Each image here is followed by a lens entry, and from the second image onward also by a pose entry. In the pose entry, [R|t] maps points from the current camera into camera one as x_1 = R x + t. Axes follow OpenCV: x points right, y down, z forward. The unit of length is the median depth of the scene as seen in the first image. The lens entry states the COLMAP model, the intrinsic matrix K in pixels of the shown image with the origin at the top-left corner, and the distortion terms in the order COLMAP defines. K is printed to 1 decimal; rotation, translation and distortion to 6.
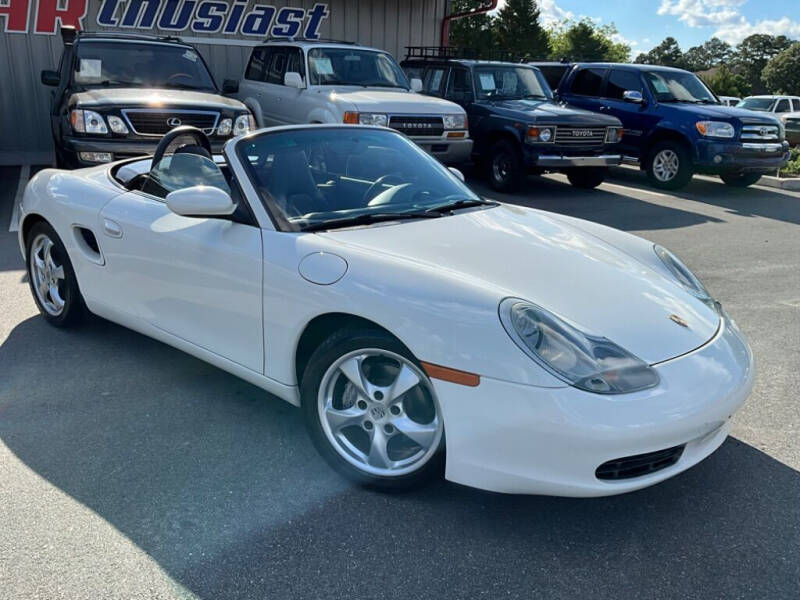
lens RADIAL K [[669.9, 0, 400.0], [0, 669.9, 300.0], [0, 0, 1]] dist [0.069690, -0.134097]
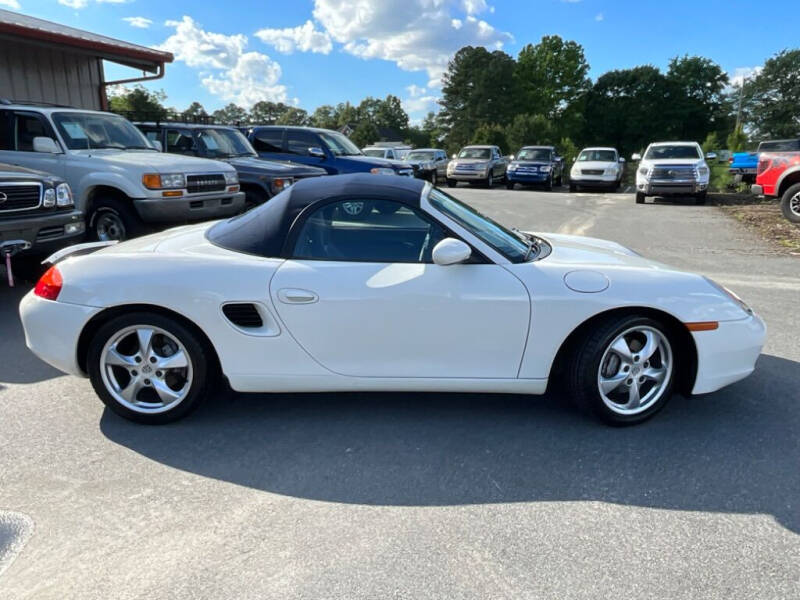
lens RADIAL K [[581.1, 0, 400.0], [0, 581.1, 300.0], [0, 0, 1]] dist [-0.009768, -0.003088]
pose [[0.761284, -0.185851, 0.621214, -0.325641], [0.211065, 0.976894, 0.033606, -0.036804], [-0.613106, 0.105533, 0.782920, 0.085902]]
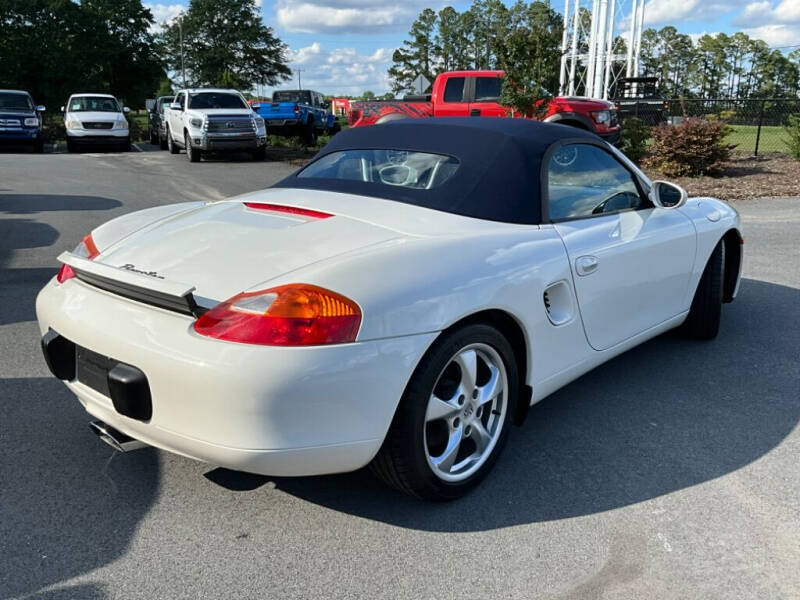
lens RADIAL K [[724.0, 0, 400.0], [0, 724.0, 300.0], [0, 0, 1]] dist [0.092050, -0.176970]
pose [[-0.003223, -0.279630, 0.960103, -0.488323], [0.282682, 0.920693, 0.269101, -0.137238], [-0.959208, 0.272271, 0.076079, 0.434369]]
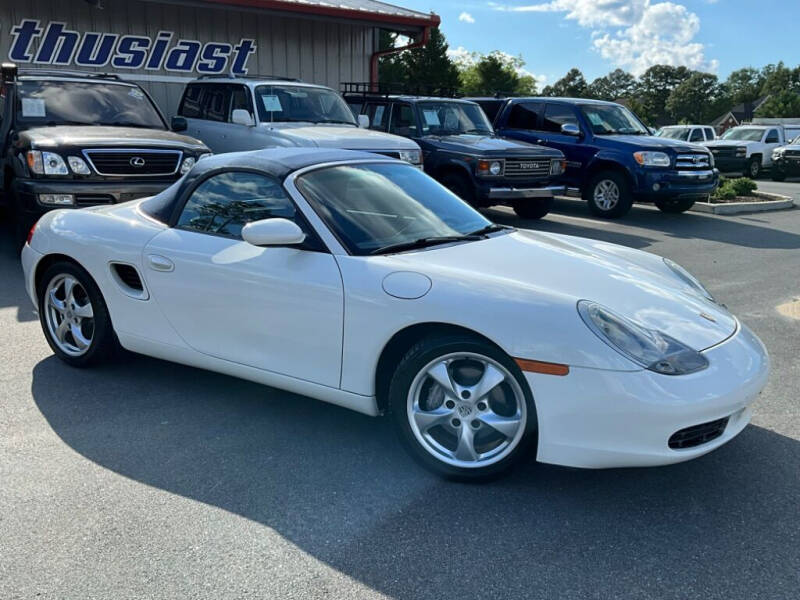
lens RADIAL K [[724.0, 0, 400.0], [0, 724.0, 300.0], [0, 0, 1]] dist [0.092050, -0.176970]
pose [[0.990597, -0.043862, 0.129589, -0.080486], [0.052225, 0.996718, -0.061859, 0.014697], [-0.126450, 0.068045, 0.989636, -0.056360]]
